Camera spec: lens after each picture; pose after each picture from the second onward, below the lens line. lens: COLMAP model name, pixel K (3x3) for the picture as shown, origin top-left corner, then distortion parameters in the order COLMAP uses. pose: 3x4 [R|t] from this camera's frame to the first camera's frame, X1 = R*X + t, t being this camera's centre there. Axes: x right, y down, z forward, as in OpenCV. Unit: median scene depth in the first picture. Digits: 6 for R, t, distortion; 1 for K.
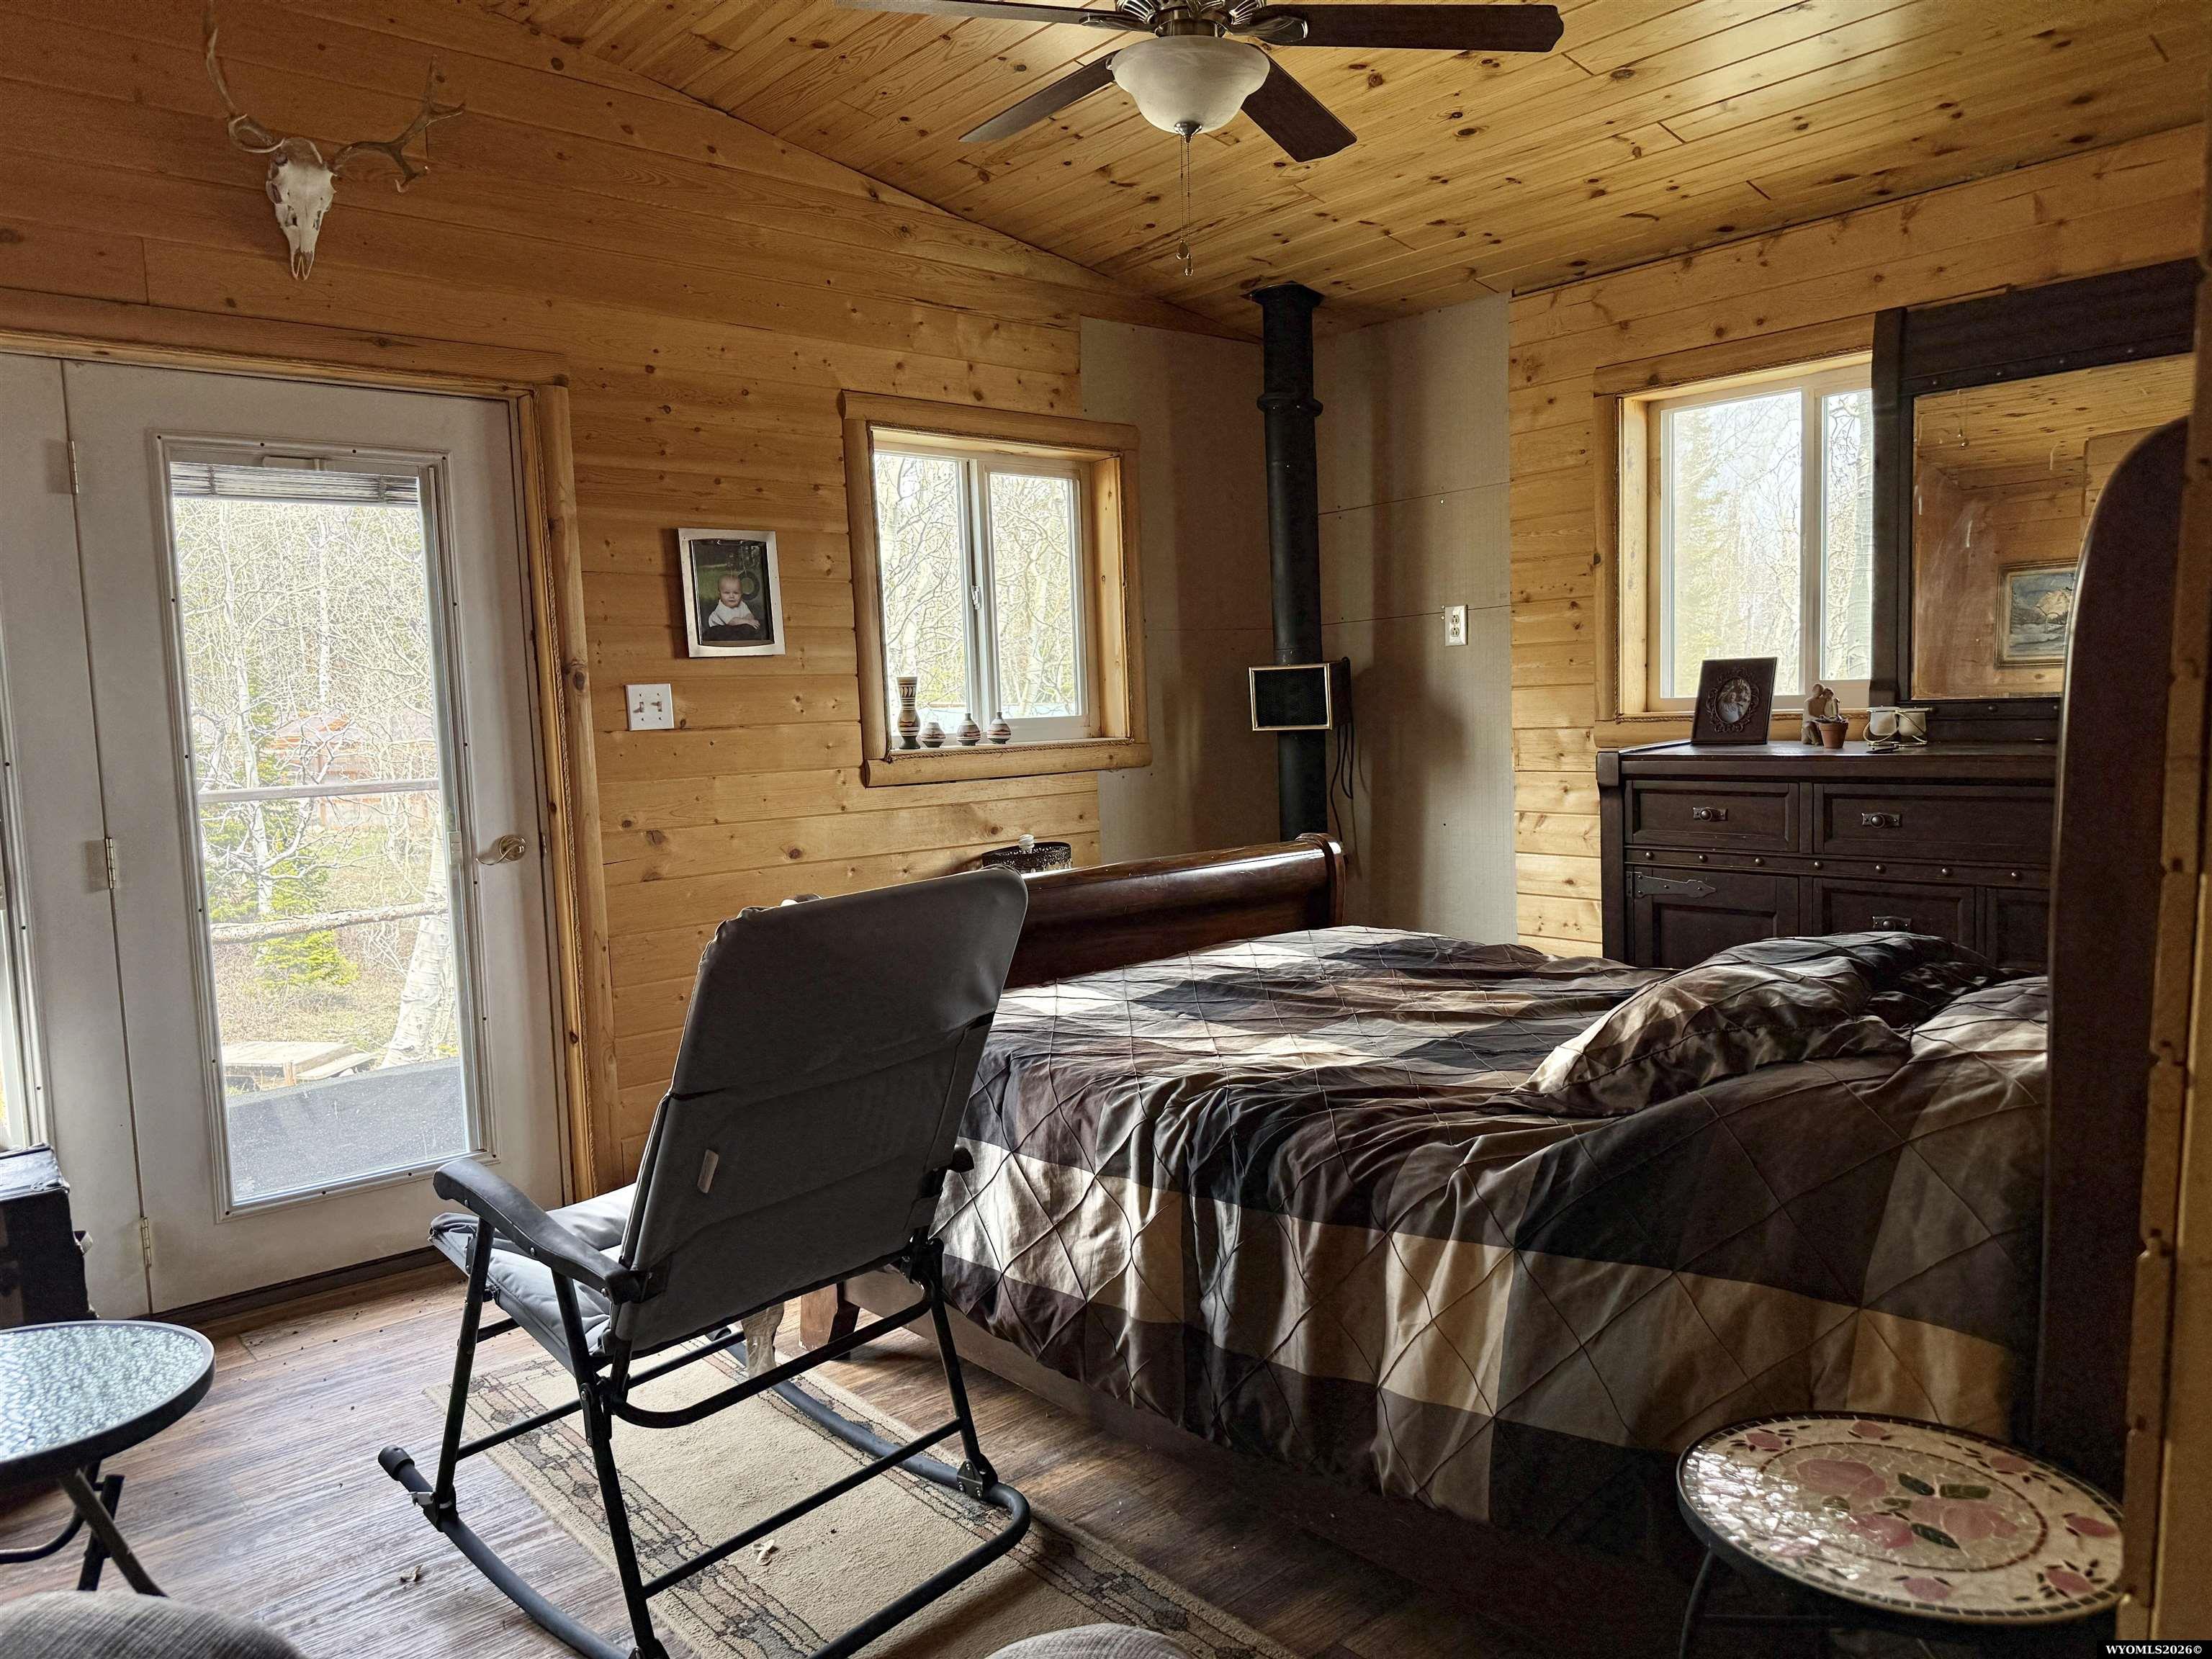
lens RADIAL K [[1558.8, 0, 1112.5], [0, 1558.8, 815.0], [0, 0, 1]] dist [0.017595, -0.011089]
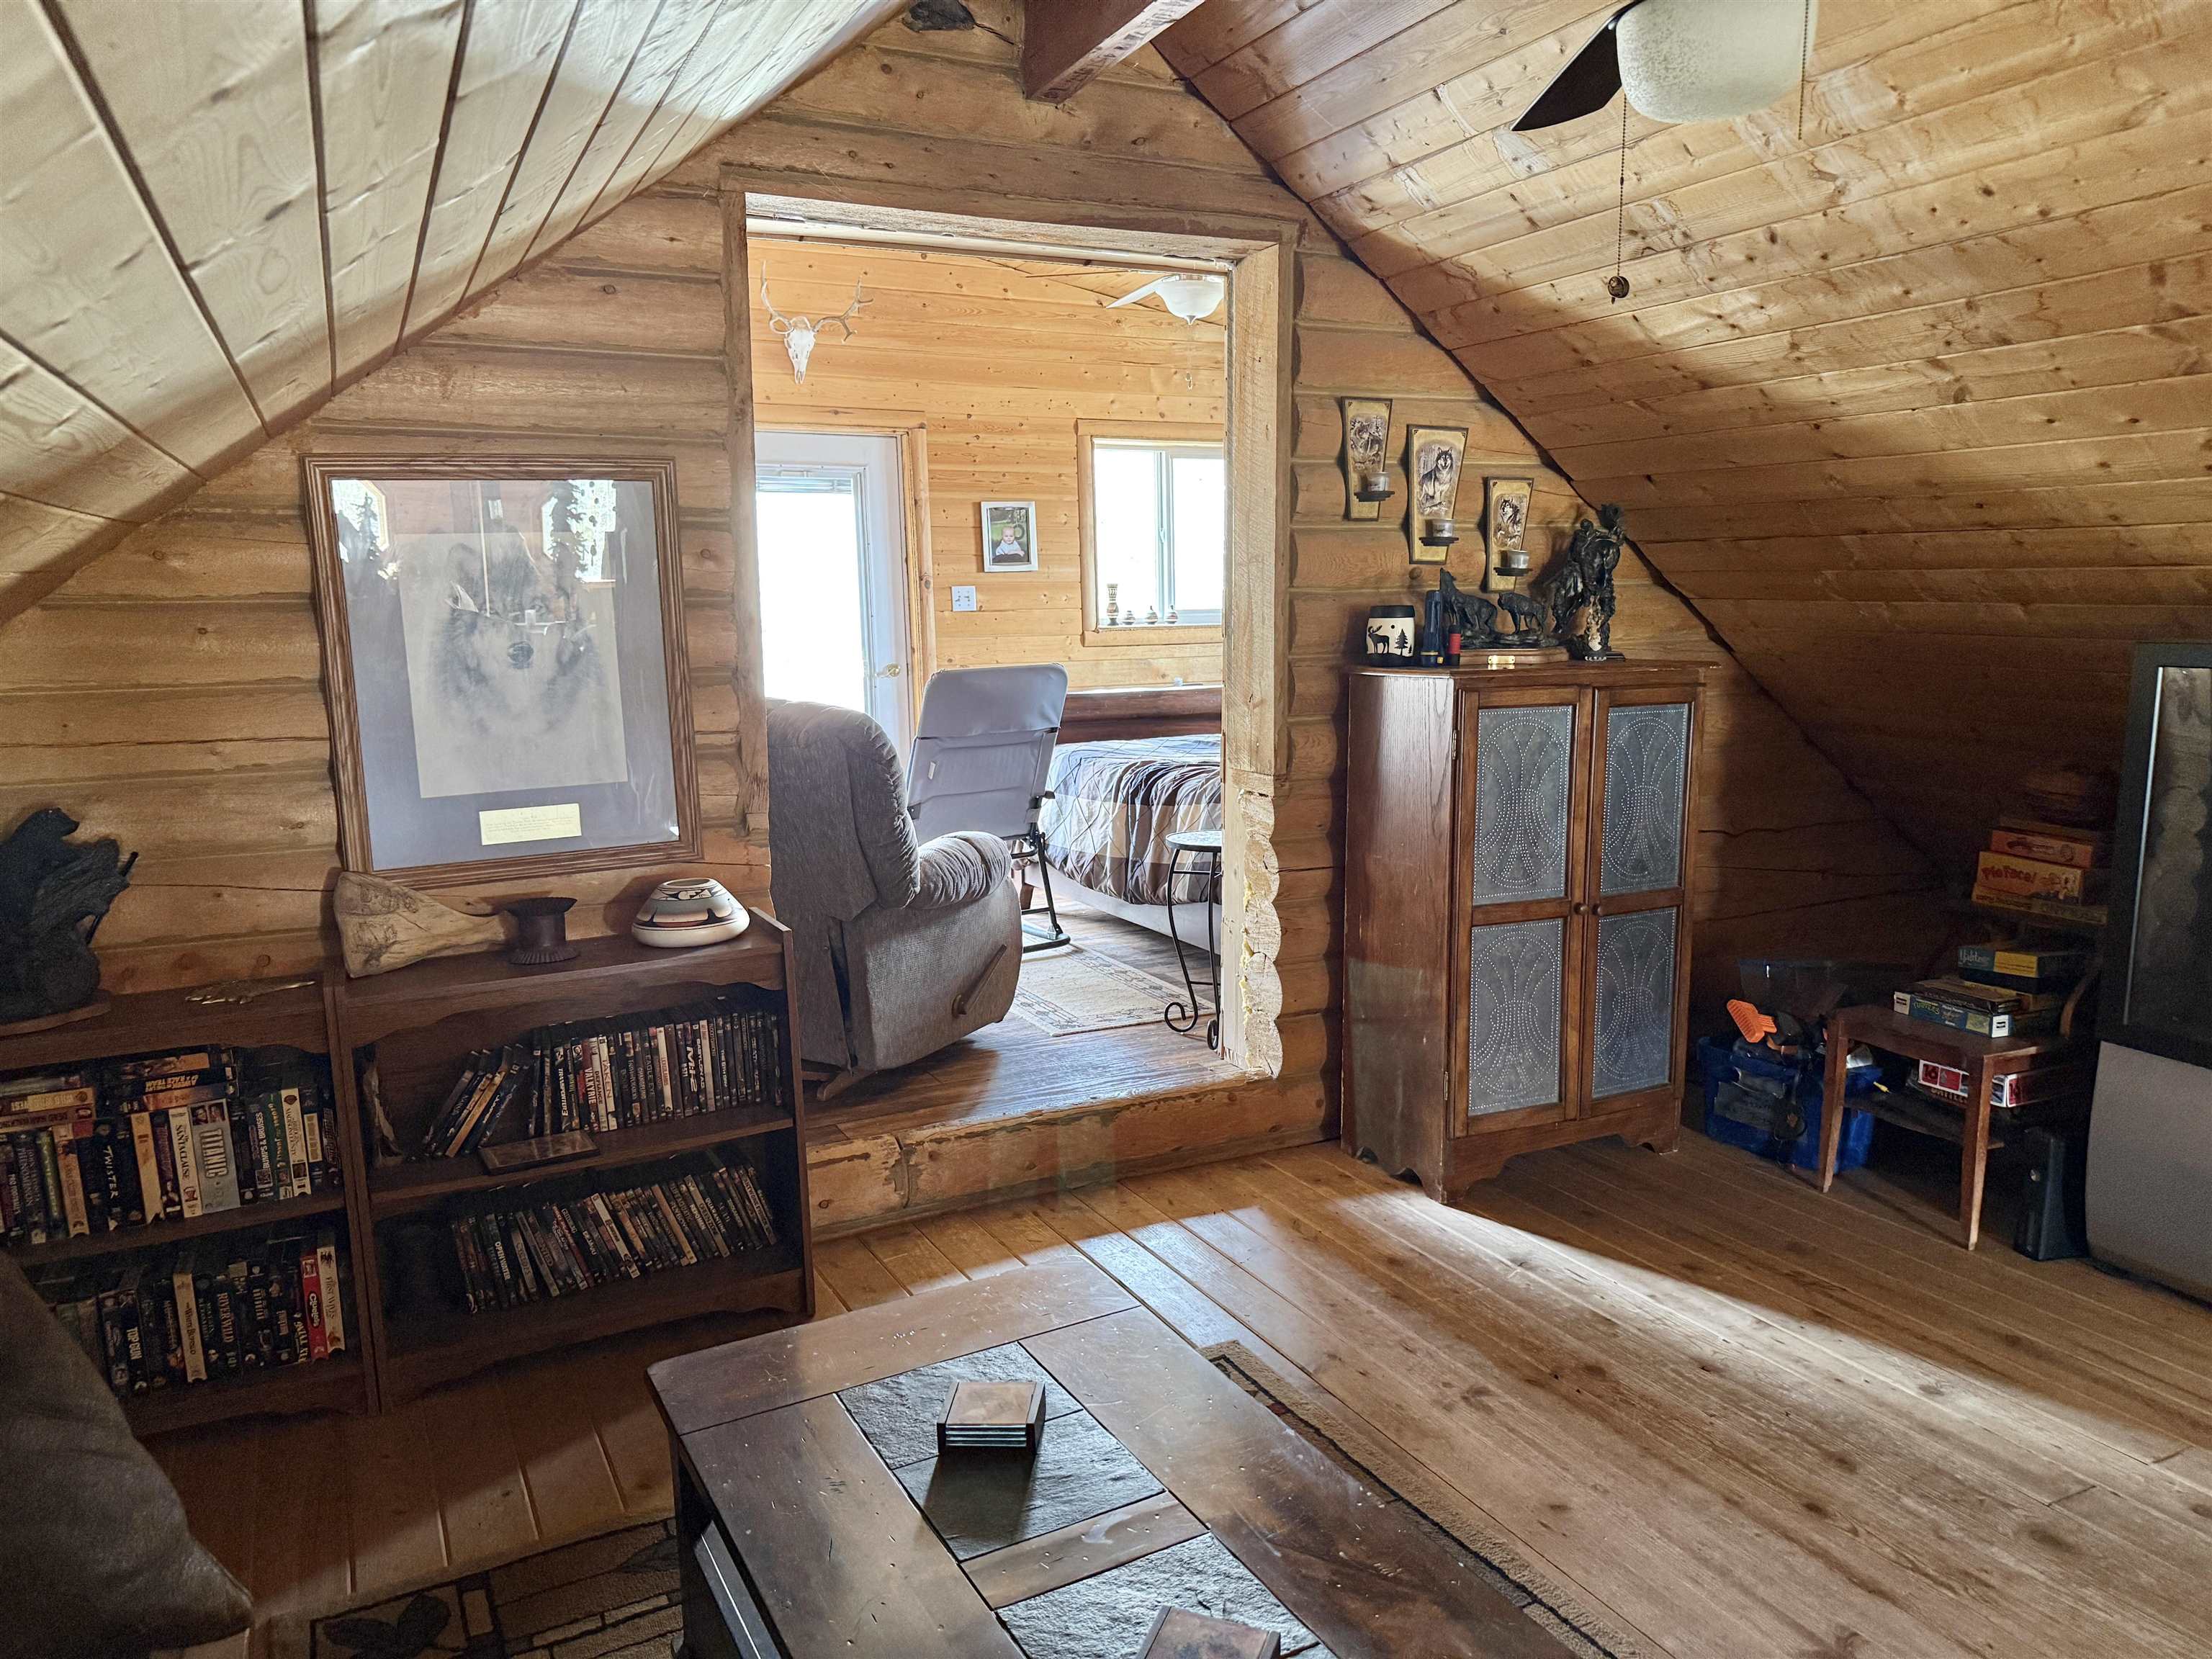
lens RADIAL K [[1558.8, 0, 1110.6], [0, 1558.8, 843.9], [0, 0, 1]] dist [0.017595, -0.011089]
pose [[0.957320, 0.049873, -0.284696, 0.408334], [-0.029412, 0.996697, 0.075698, 0.075079], [0.287531, -0.064094, 0.955624, -0.739185]]
